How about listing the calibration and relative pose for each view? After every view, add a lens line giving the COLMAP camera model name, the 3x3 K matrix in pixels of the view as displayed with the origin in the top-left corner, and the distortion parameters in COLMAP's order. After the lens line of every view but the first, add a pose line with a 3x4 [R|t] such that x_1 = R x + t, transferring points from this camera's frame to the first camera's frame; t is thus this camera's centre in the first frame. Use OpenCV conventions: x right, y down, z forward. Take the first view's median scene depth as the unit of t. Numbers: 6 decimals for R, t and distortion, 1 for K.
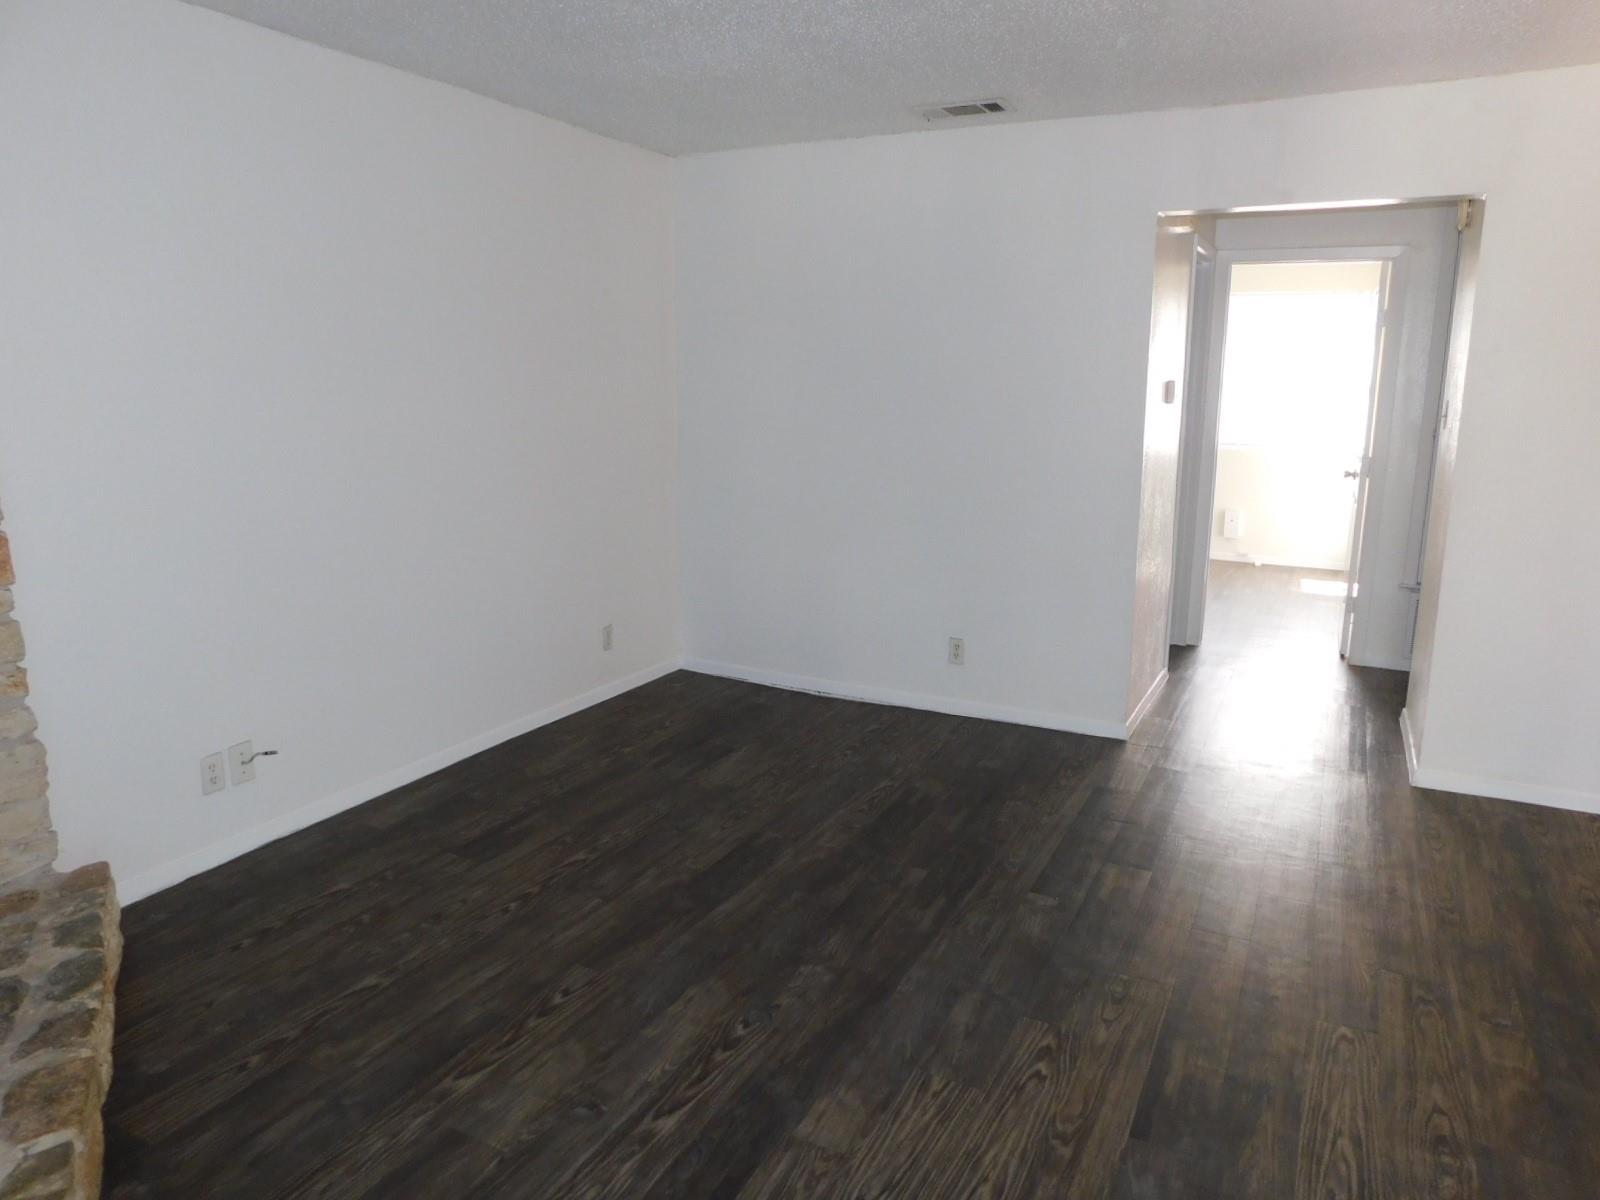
lens RADIAL K [[1079.6, 0, 797.9], [0, 1079.6, 595.9], [0, 0, 1]] dist [-0.024054, 0.021809]
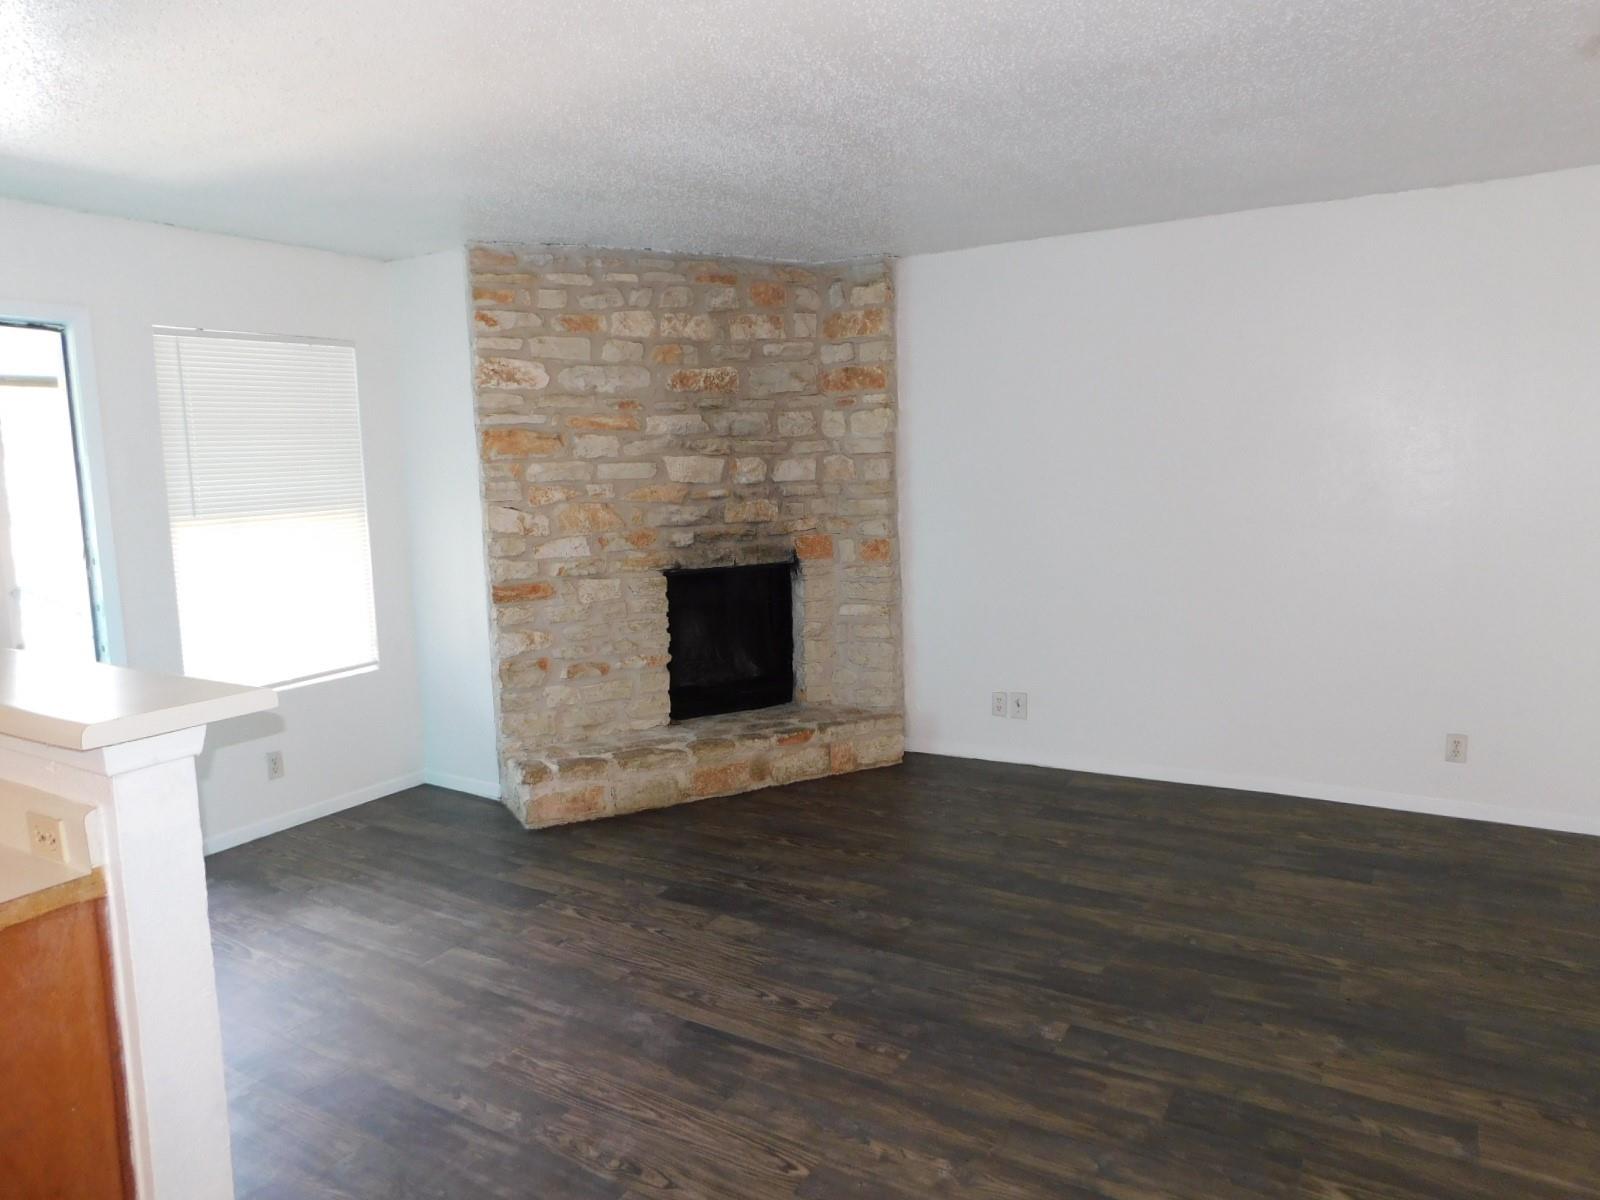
lens RADIAL K [[1079.6, 0, 800.7], [0, 1079.6, 599.6], [0, 0, 1]] dist [-0.024054, 0.021809]
pose [[-0.076736, 0.120198, -0.989780, 1.136784], [-0.174651, 0.975738, 0.132033, -0.160654], [0.981636, 0.182997, -0.053882, 0.798526]]
